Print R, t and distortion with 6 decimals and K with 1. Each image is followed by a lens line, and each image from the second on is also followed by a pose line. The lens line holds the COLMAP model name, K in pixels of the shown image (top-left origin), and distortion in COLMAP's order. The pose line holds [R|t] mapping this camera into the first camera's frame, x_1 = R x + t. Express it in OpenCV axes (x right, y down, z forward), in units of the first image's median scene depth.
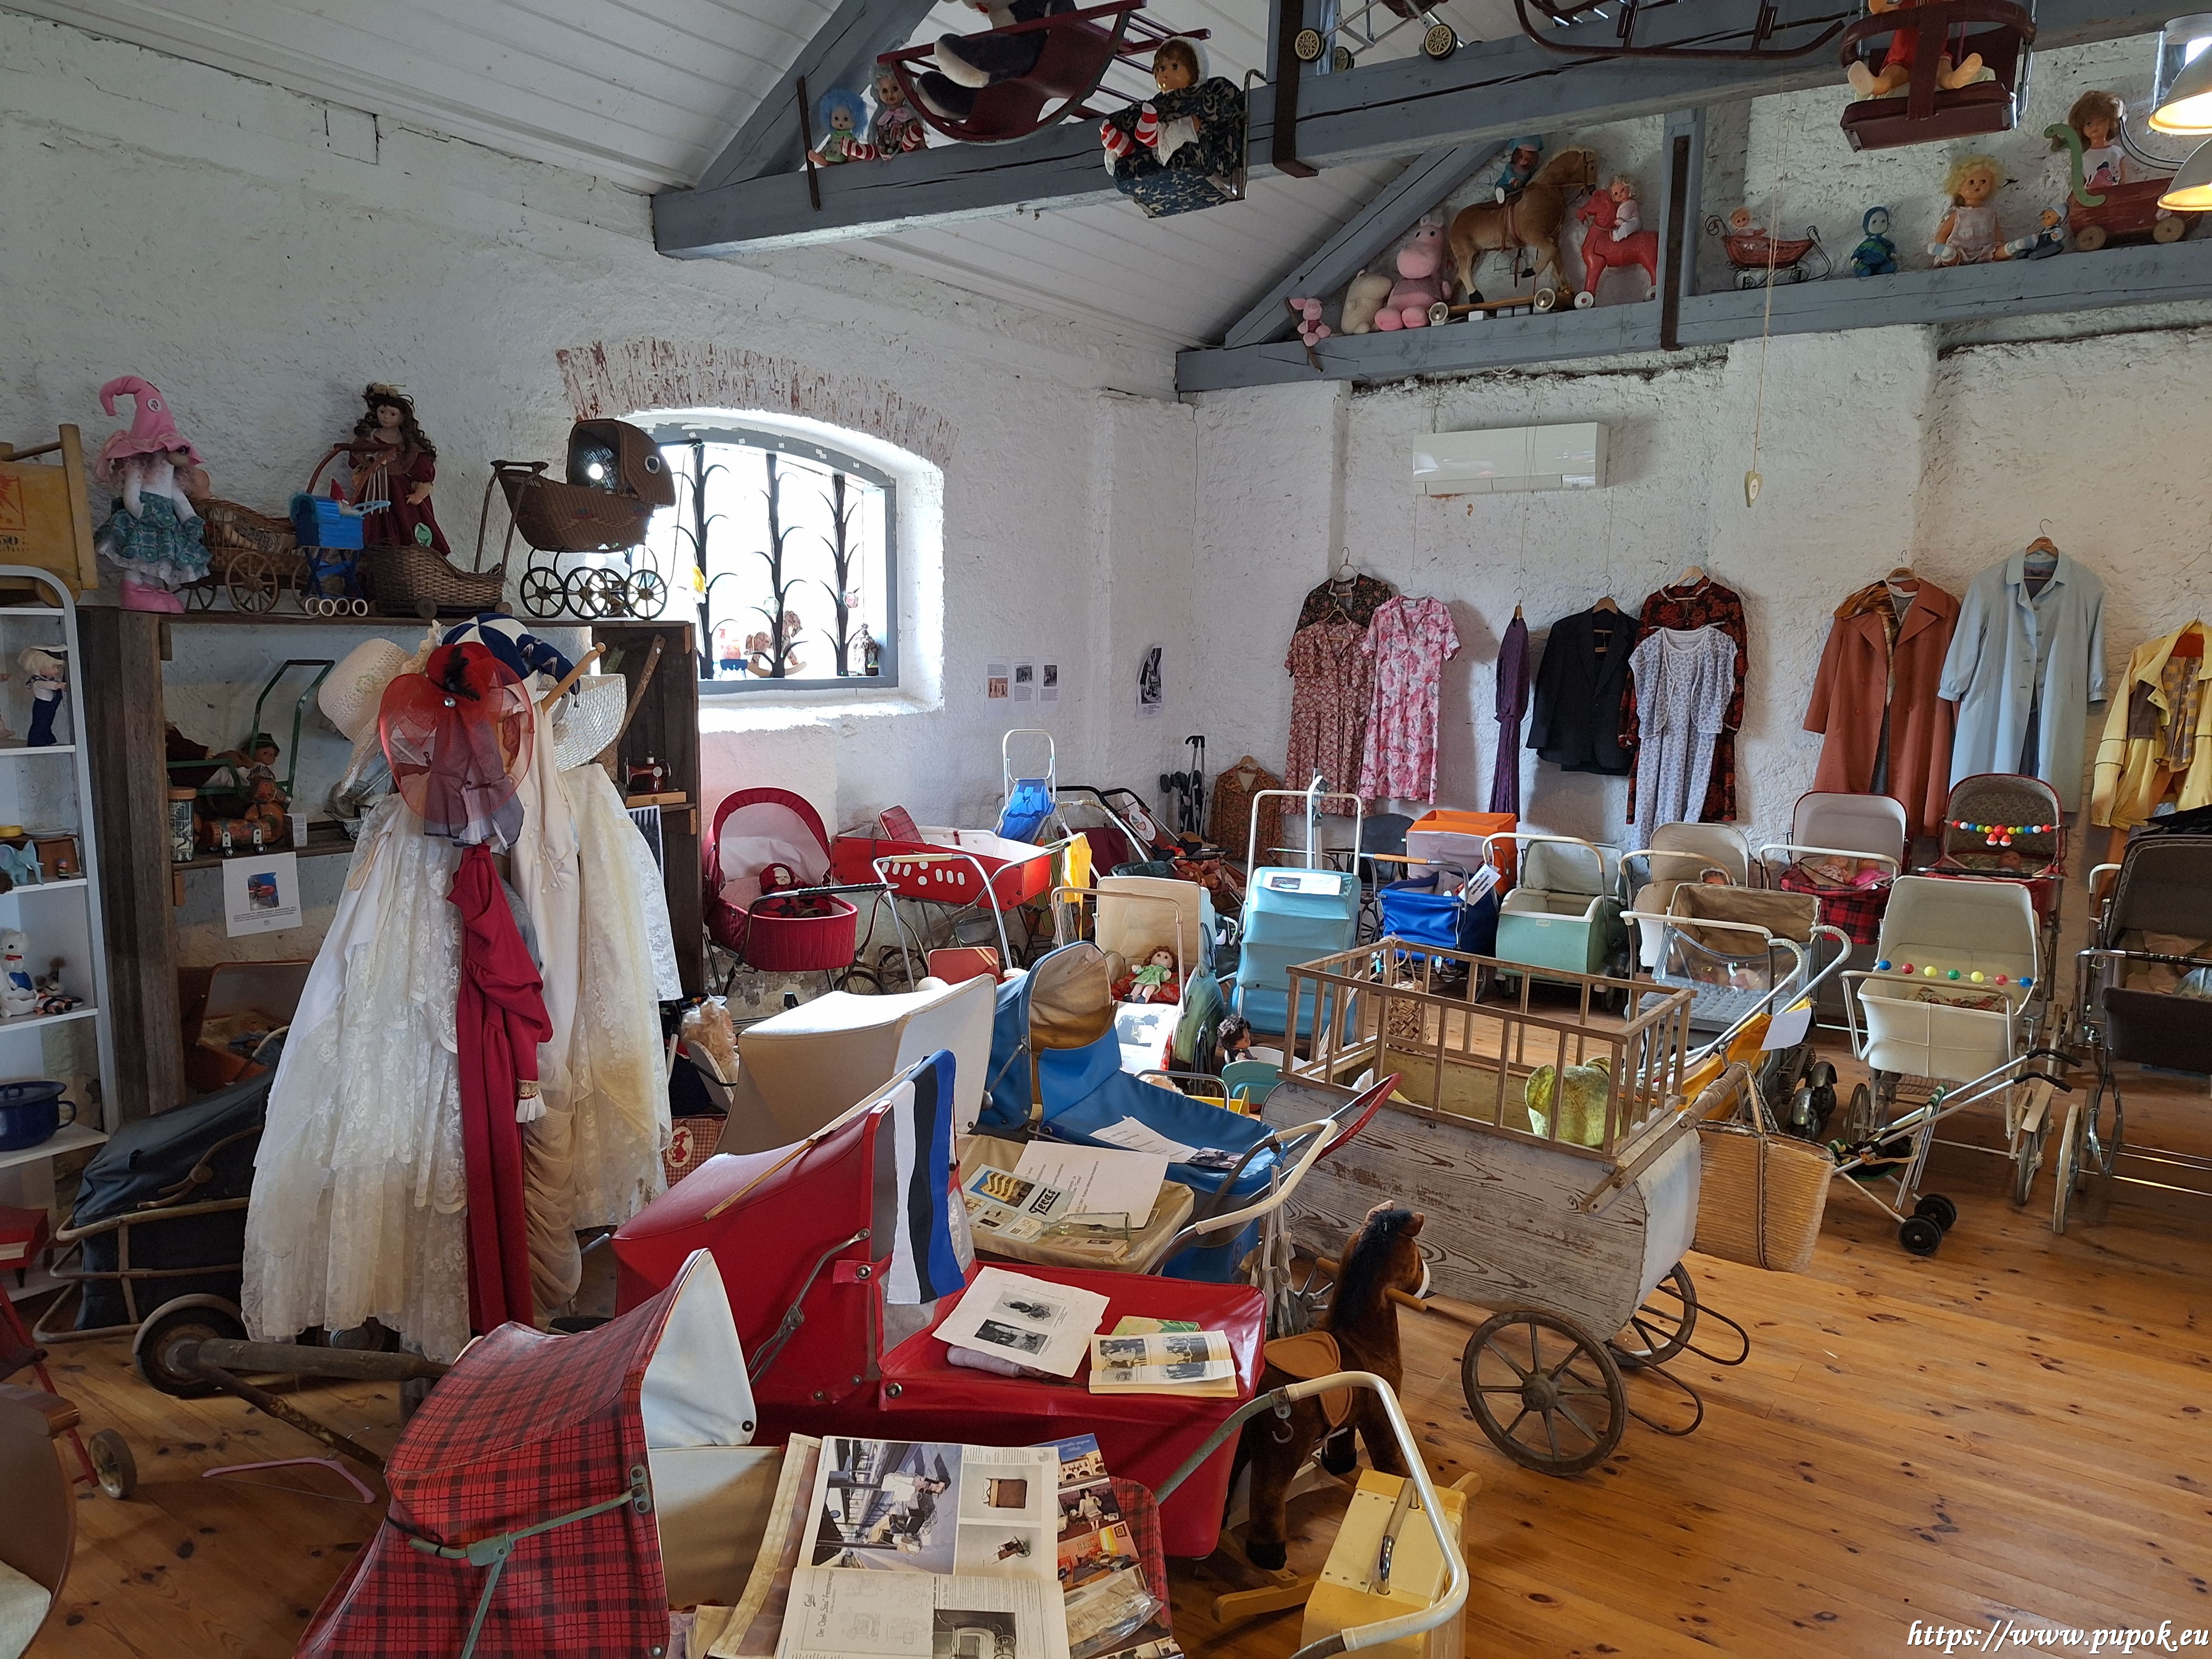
lens RADIAL K [[1519.5, 0, 1091.2], [0, 1519.5, 839.3], [0, 0, 1]] dist [0.005029, -0.000200]
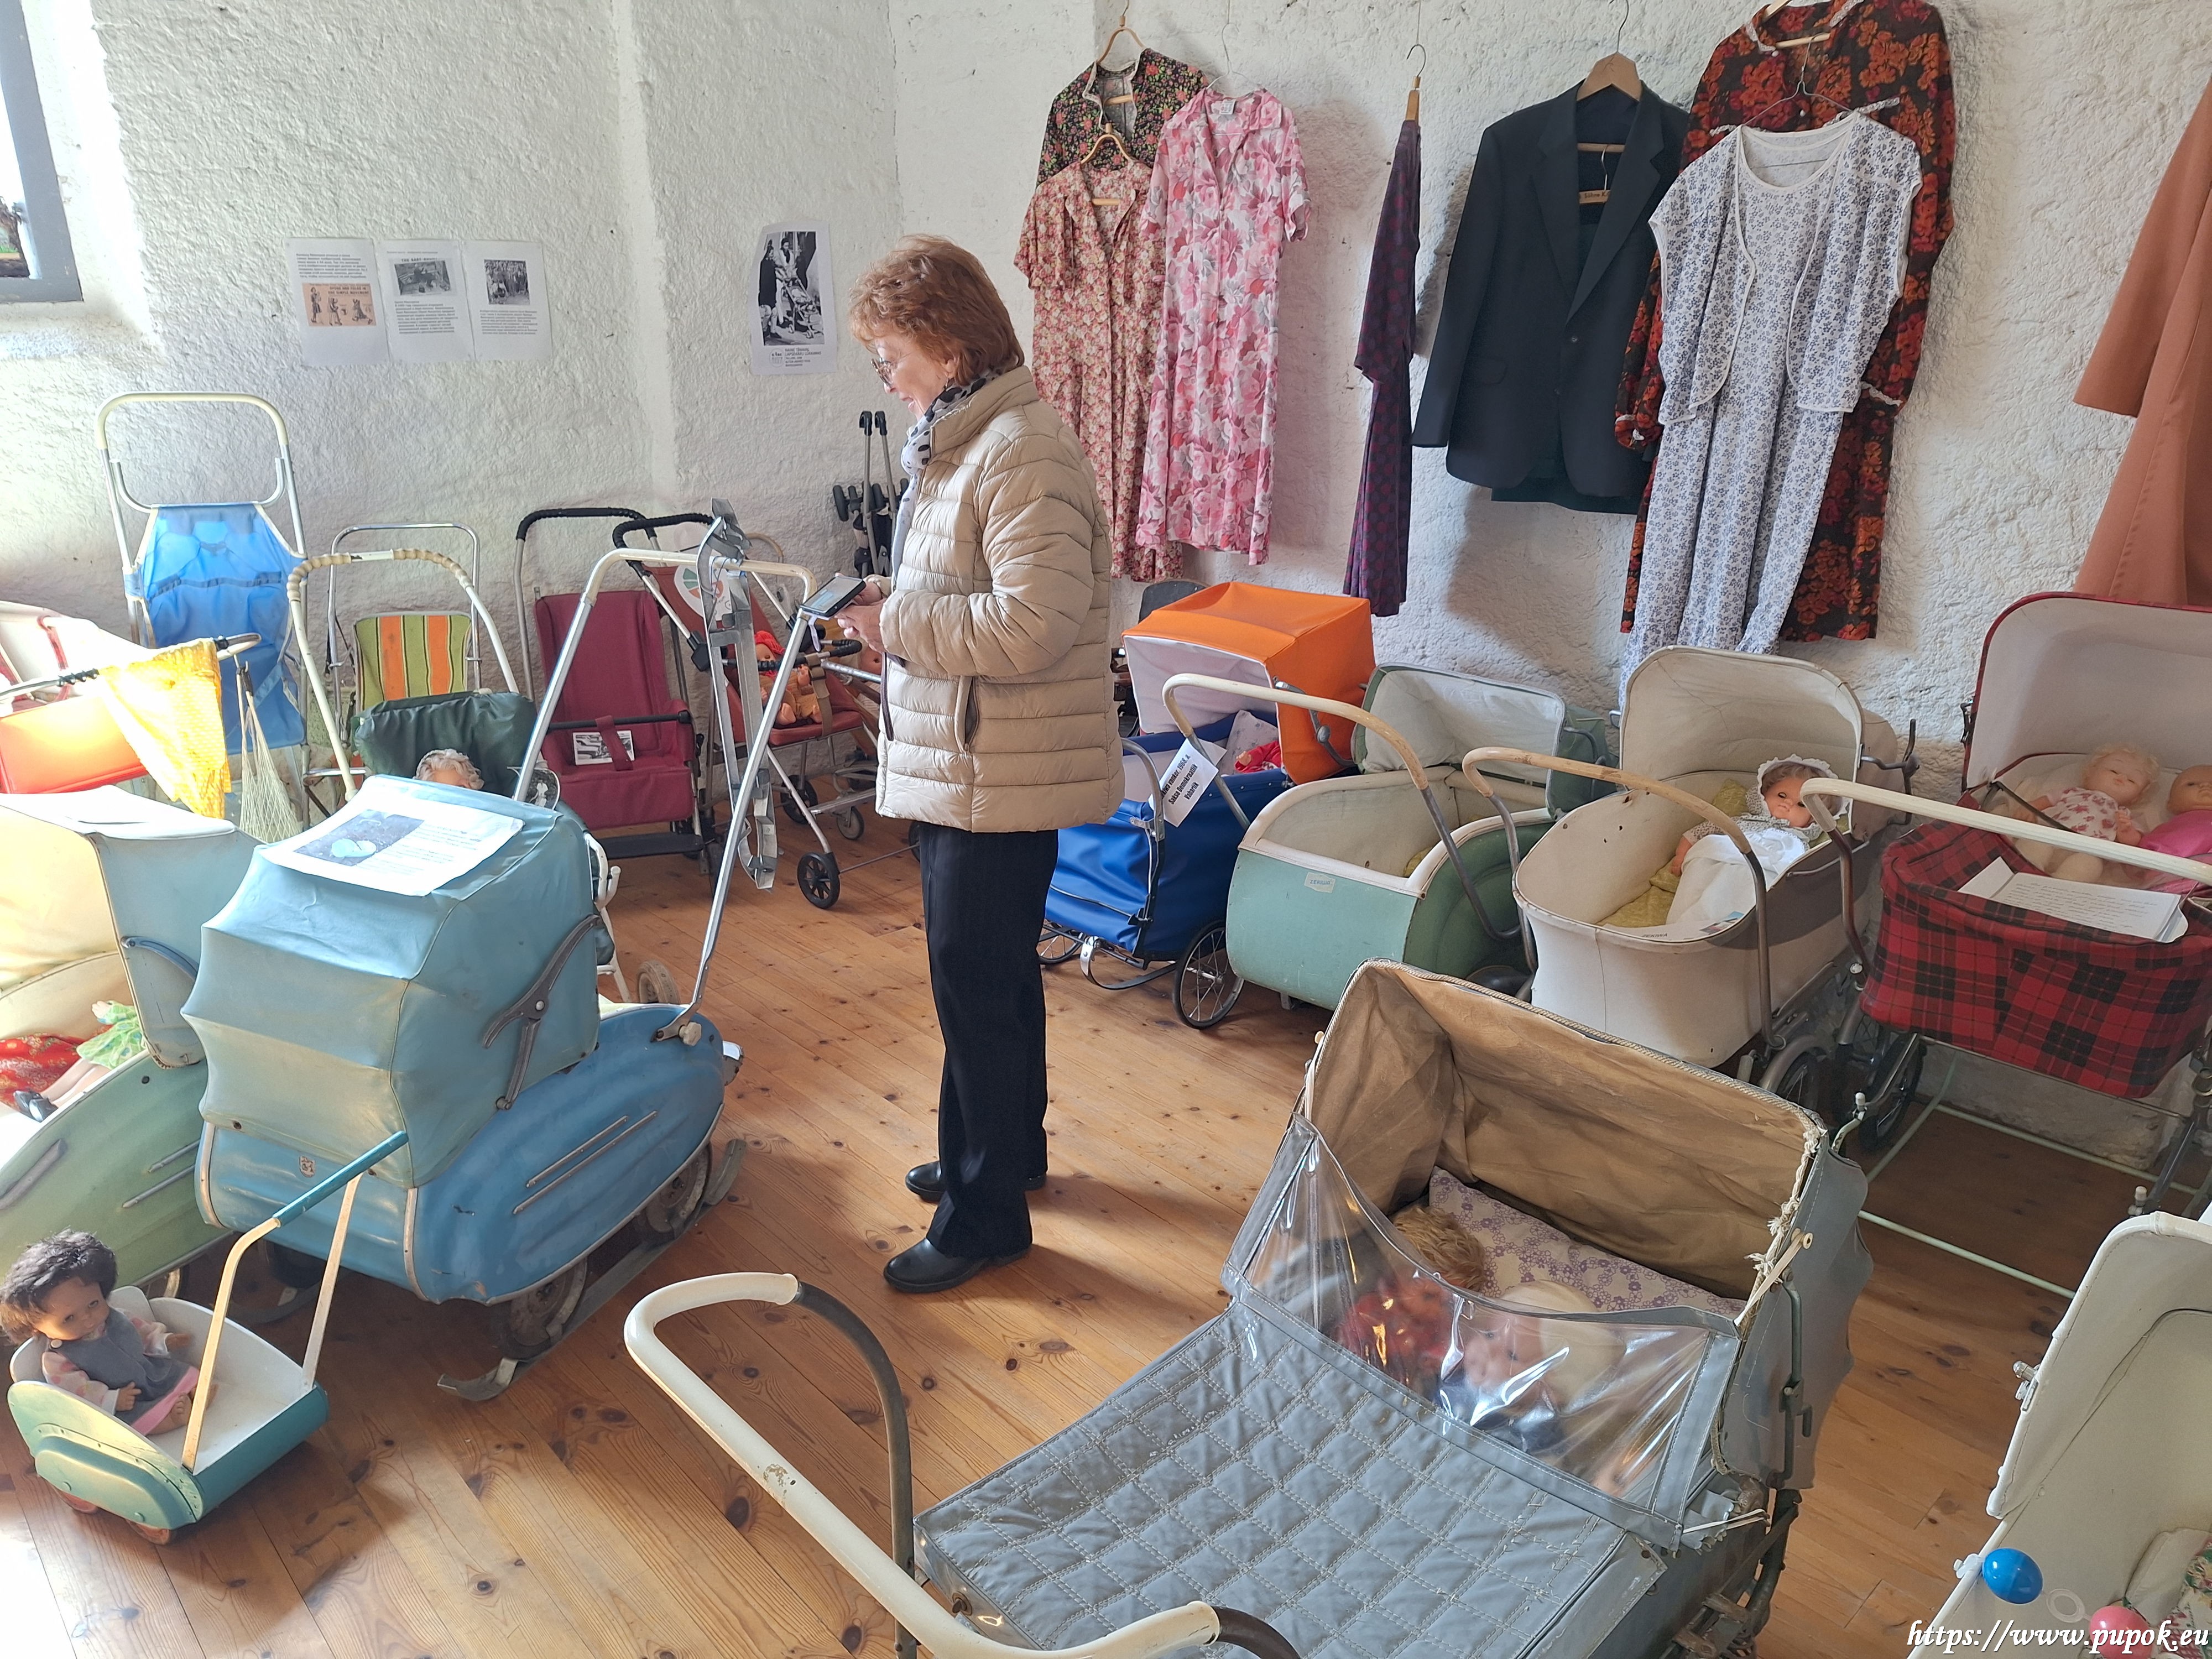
lens RADIAL K [[1605.6, 0, 1109.4], [0, 1605.6, 898.7], [0, 0, 1]] dist [0.003734, -0.003474]
pose [[0.984571, 0.058542, -0.164903, 0.275542], [-0.020784, 0.974829, 0.221981, -0.032659], [0.173748, -0.215128, 0.961005, 0.498581]]
